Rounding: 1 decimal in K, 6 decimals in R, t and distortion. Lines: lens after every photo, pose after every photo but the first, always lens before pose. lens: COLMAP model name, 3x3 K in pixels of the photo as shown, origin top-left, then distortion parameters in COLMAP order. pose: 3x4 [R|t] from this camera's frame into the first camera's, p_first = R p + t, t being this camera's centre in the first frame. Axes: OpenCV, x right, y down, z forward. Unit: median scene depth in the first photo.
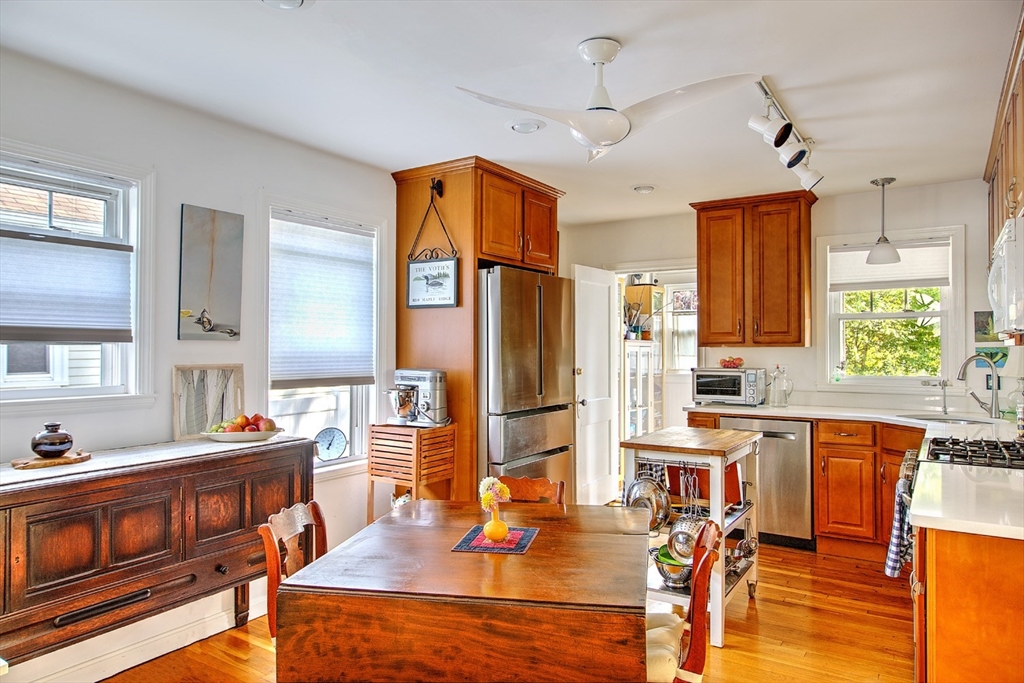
lens RADIAL K [[684.5, 0, 509.2], [0, 684.5, 342.2], [0, 0, 1]] dist [0.001975, 0.000042]
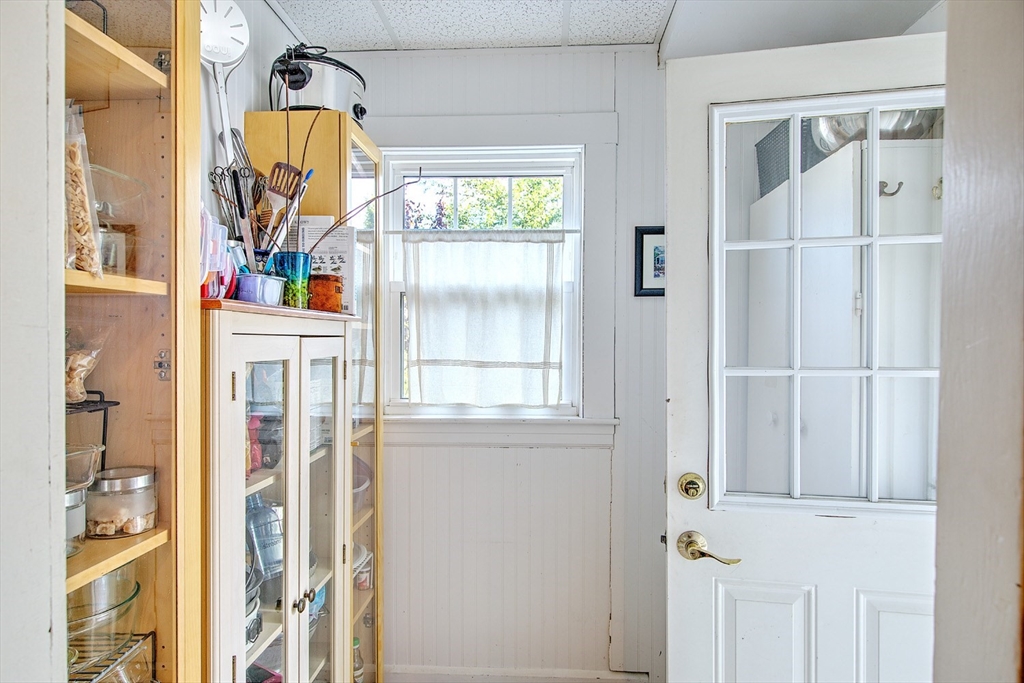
lens RADIAL K [[607.9, 0, 511.9], [0, 607.9, 341.4], [0, 0, 1]] dist [0.015732, -0.014203]
pose [[0.871586, -0.003179, 0.490233, 0.147344], [-0.006699, 0.999808, 0.018394, 0.003927], [-0.490197, -0.019316, 0.871398, 0.758161]]
